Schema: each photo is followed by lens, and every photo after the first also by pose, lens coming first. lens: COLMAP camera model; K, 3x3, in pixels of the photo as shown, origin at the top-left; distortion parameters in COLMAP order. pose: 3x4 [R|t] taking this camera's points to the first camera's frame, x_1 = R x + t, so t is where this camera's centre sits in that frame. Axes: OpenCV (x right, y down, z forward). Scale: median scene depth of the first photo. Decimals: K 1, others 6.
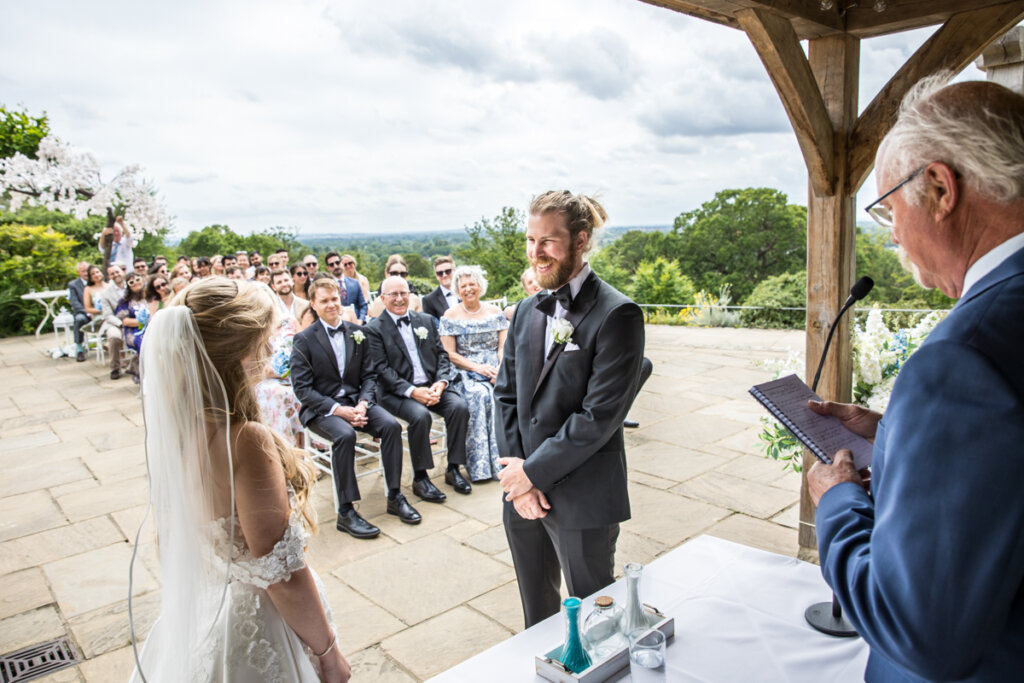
lens RADIAL K [[714.2, 0, 517.1], [0, 714.2, 342.7], [0, 0, 1]] dist [-0.097567, 0.061704]
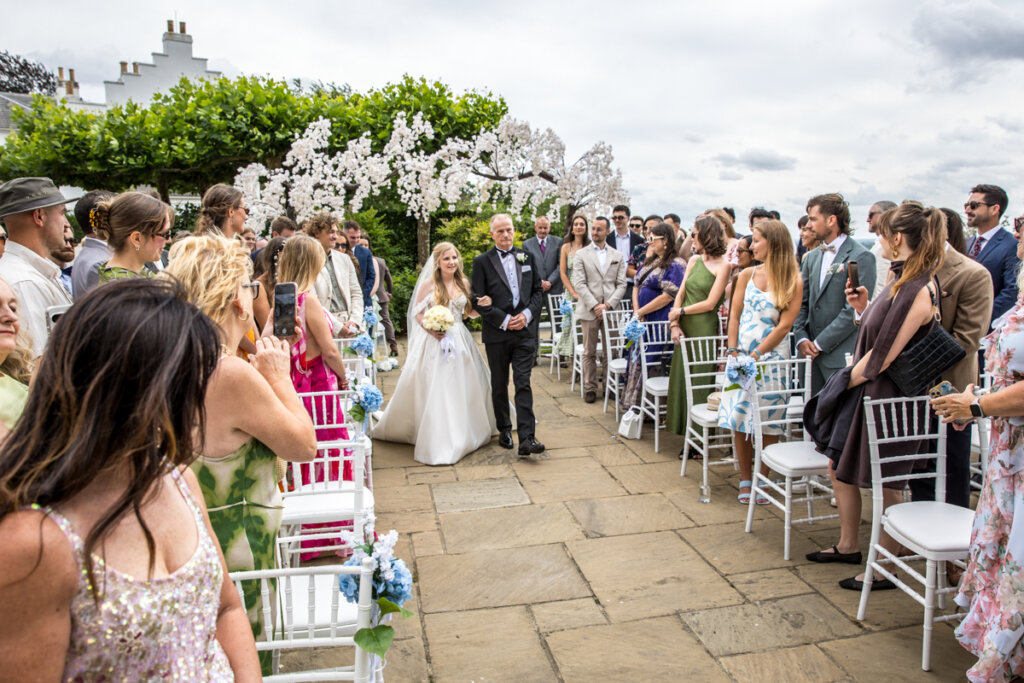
lens RADIAL K [[714.2, 0, 517.1], [0, 714.2, 342.7], [0, 0, 1]] dist [-0.097567, 0.061704]
pose [[0.862246, 0.088780, -0.498648, -0.345292], [-0.093697, 0.995484, 0.015219, -0.030266], [0.497747, 0.033599, 0.866671, 0.381511]]
